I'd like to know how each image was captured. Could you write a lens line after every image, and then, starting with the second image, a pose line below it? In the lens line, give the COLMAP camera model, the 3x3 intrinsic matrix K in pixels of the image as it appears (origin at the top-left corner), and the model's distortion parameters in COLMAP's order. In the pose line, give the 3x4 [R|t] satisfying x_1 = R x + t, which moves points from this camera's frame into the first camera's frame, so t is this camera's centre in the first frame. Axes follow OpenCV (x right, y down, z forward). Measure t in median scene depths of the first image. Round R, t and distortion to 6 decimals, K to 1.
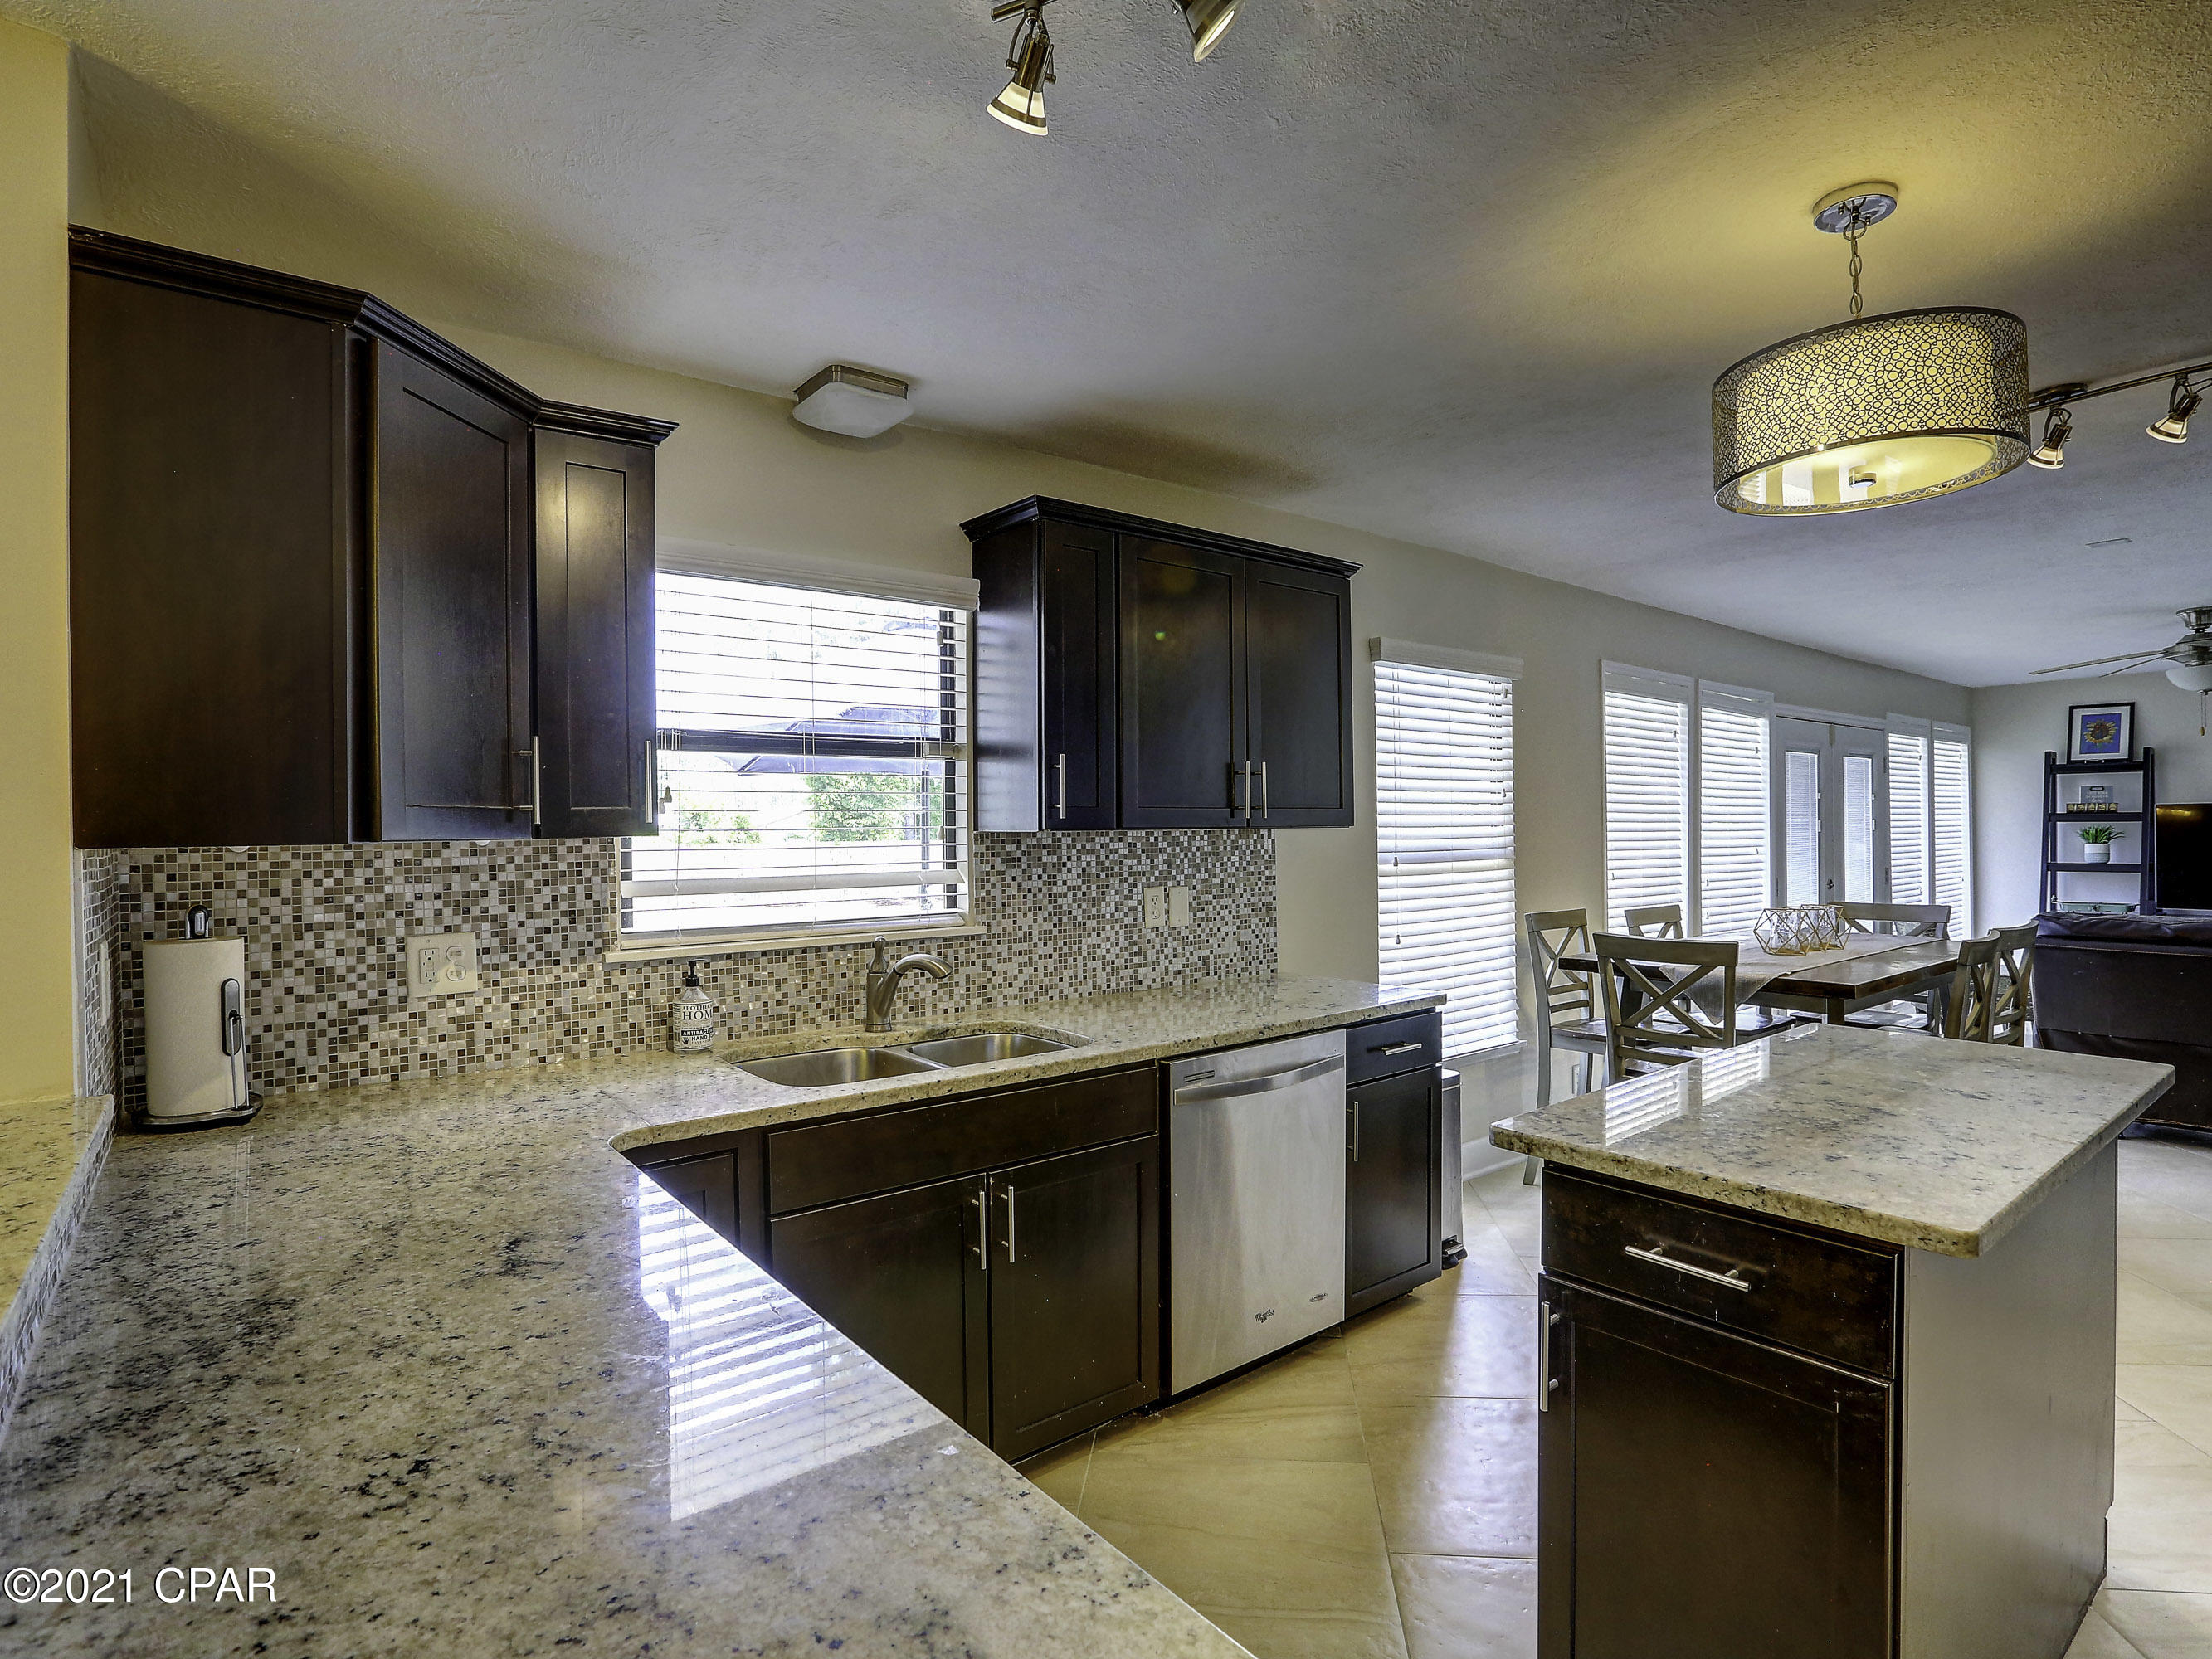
lens RADIAL K [[1132.4, 0, 1103.2], [0, 1132.4, 828.2], [0, 0, 1]] dist [-0.057462, 0.025097]
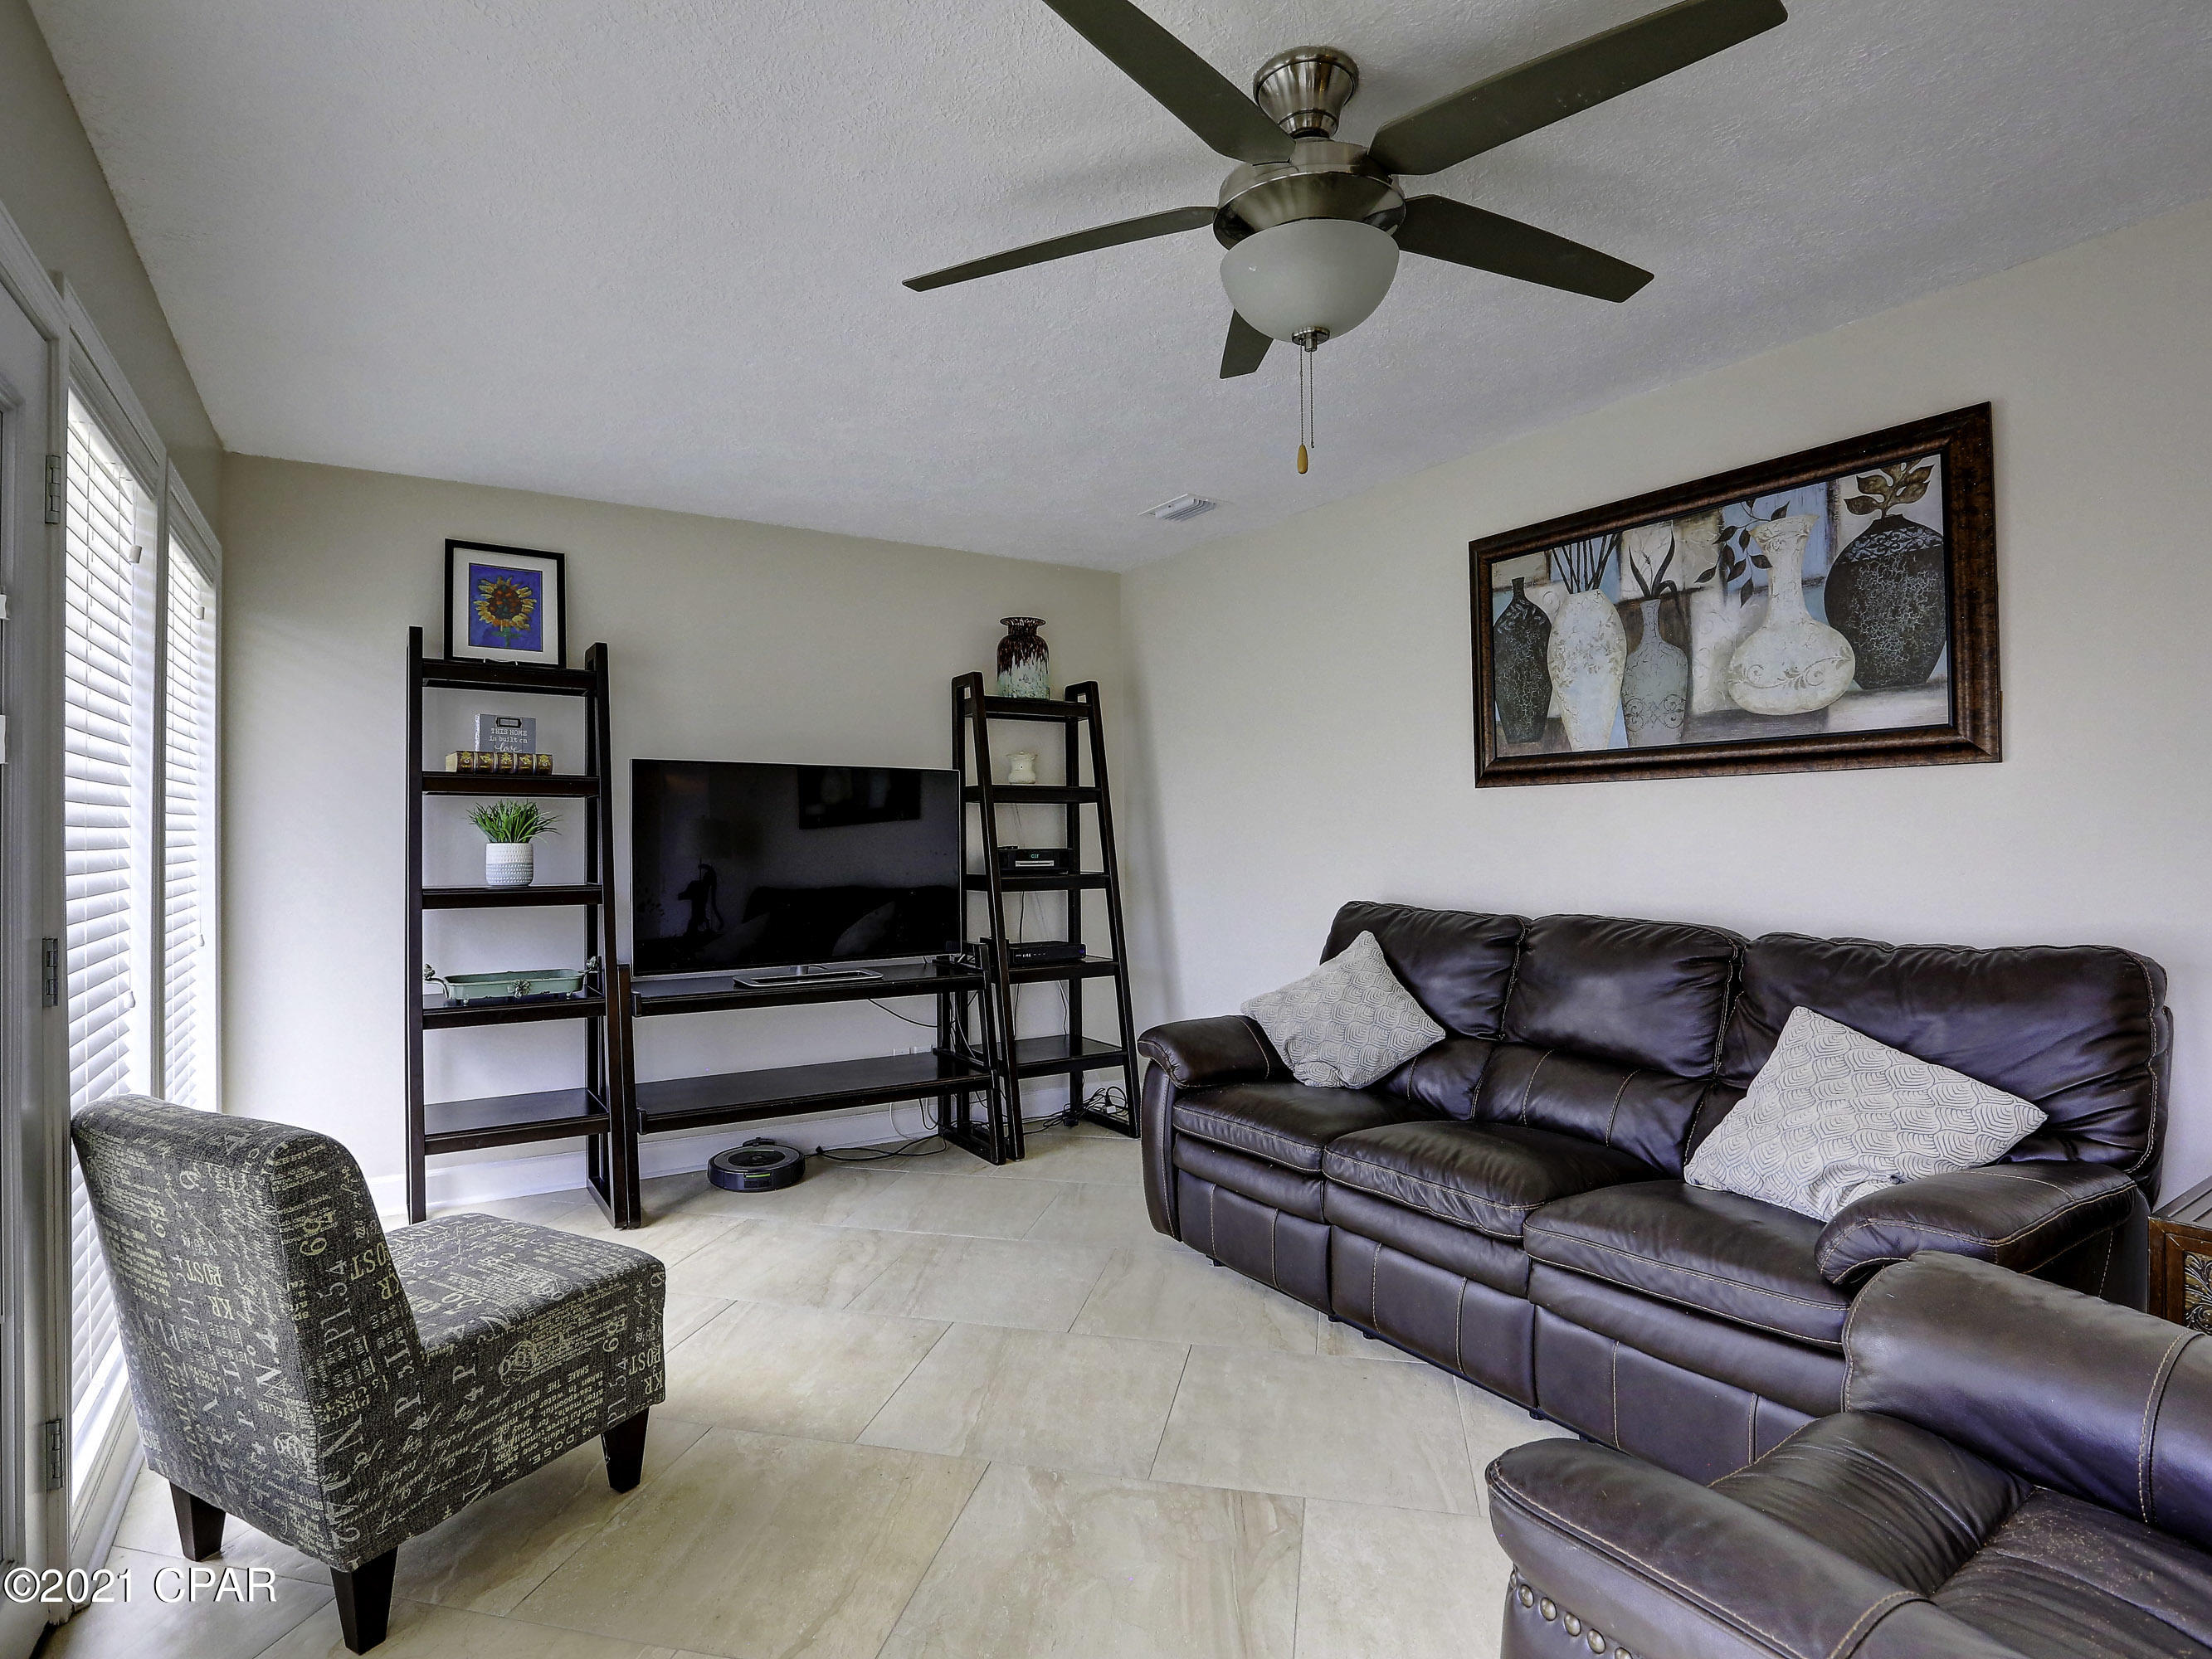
lens RADIAL K [[1132.4, 0, 1103.2], [0, 1132.4, 828.2], [0, 0, 1]] dist [-0.057462, 0.025097]
pose [[0.101410, 0.014499, 0.994739, 1.147381], [0.000872, 0.999892, -0.014663, 0.036558], [-0.994844, 0.002355, 0.101387, 1.730322]]
